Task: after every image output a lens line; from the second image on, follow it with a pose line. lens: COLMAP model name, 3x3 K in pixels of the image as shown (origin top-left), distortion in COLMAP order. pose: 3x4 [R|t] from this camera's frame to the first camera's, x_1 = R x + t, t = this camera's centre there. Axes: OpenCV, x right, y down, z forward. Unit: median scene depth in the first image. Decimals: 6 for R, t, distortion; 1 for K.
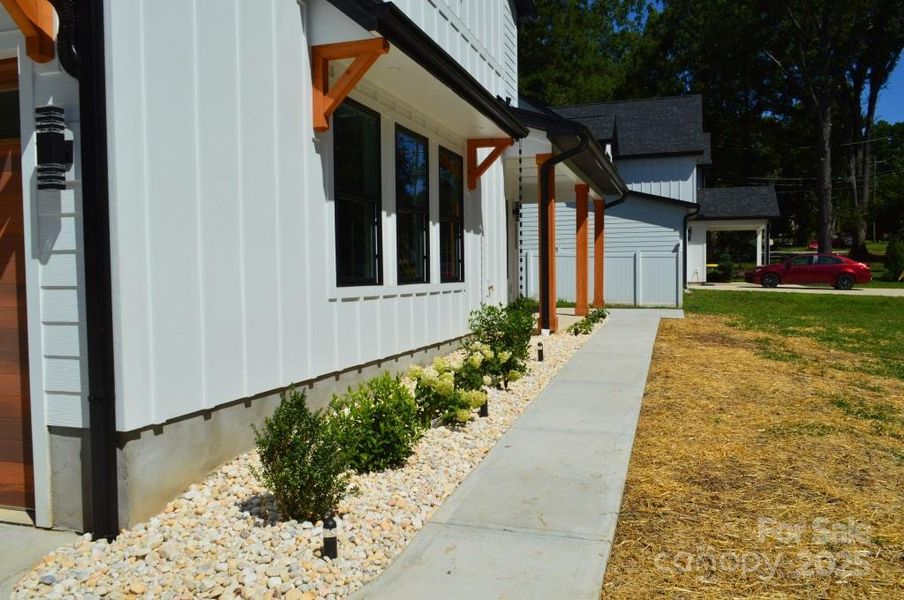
lens RADIAL K [[716.5, 0, 462.3], [0, 716.5, 302.2], [0, 0, 1]] dist [-0.007431, -0.000316]
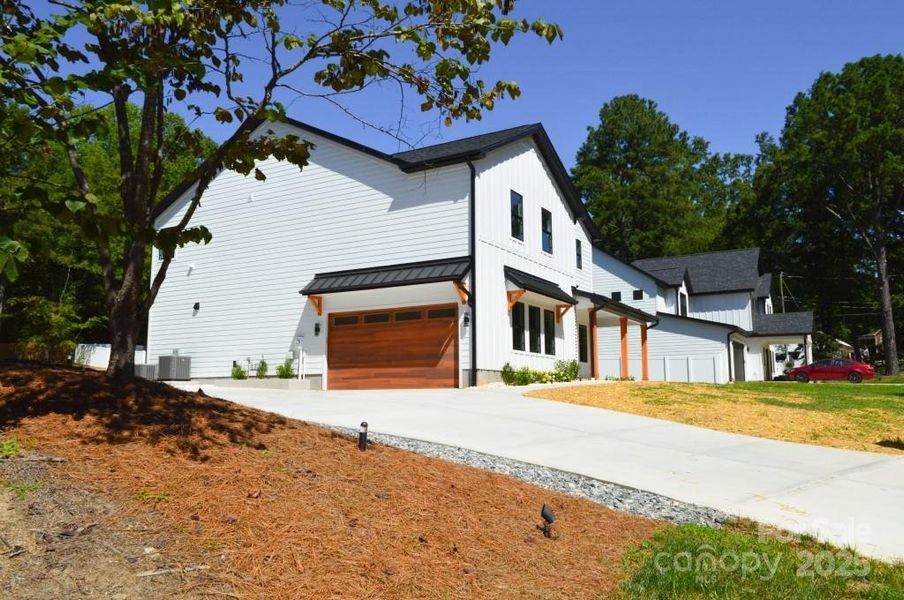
lens RADIAL K [[716.5, 0, 462.3], [0, 716.5, 302.2], [0, 0, 1]] dist [-0.007431, -0.000316]
pose [[0.977175, -0.021773, -0.211316, 0.385573], [-0.014927, 0.985238, -0.170539, 0.394755], [0.211910, 0.169800, 0.962425, -2.864899]]
